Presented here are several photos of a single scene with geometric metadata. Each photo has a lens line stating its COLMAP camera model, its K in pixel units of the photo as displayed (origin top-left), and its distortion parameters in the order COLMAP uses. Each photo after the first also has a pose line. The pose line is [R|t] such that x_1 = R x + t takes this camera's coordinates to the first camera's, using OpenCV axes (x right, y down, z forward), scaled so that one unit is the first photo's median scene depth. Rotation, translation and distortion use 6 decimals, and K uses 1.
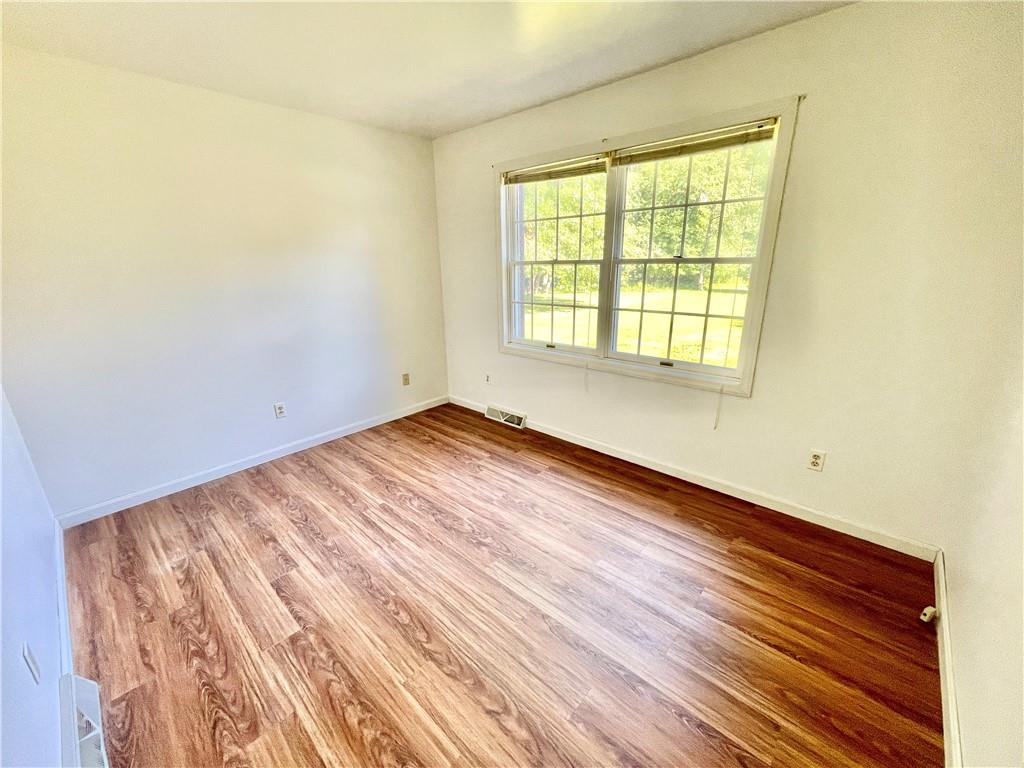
lens RADIAL K [[415.2, 0, 512.5], [0, 415.2, 384.6], [0, 0, 1]] dist [-0.002507, 0.000544]
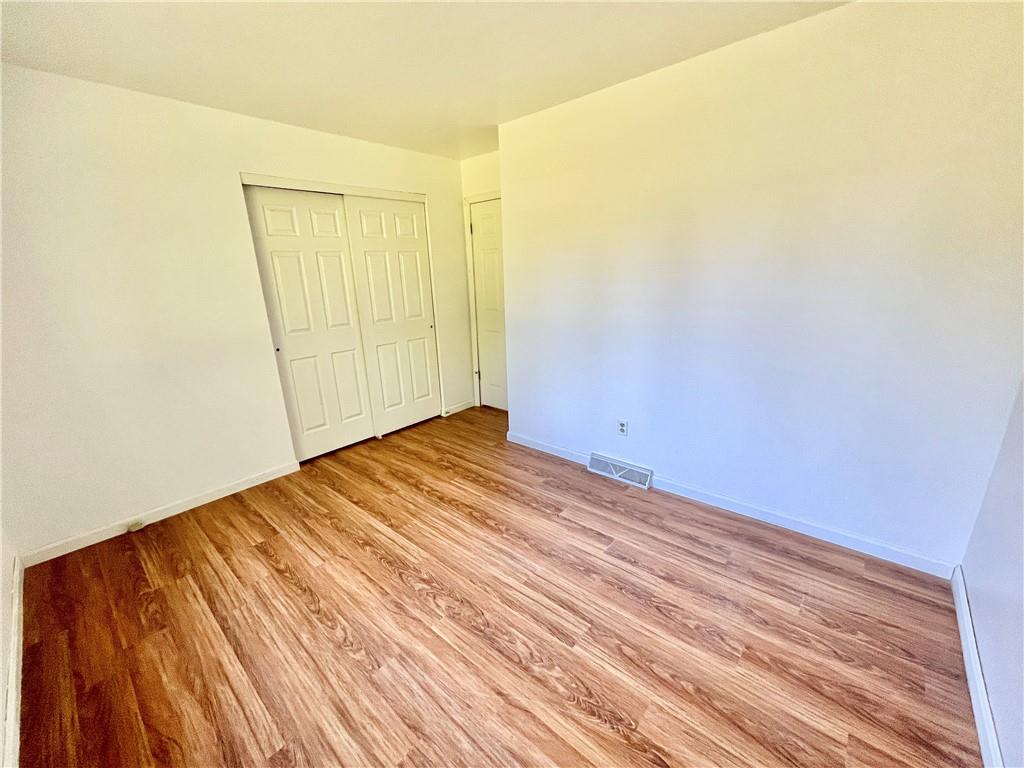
lens RADIAL K [[415.2, 0, 512.8], [0, 415.2, 383.9], [0, 0, 1]] dist [-0.002507, 0.000544]
pose [[-0.998058, 0.061965, -0.006413, -0.286254], [0.048698, 0.840257, 0.539997, -0.472725], [0.038849, 0.538636, -0.841643, 1.553390]]
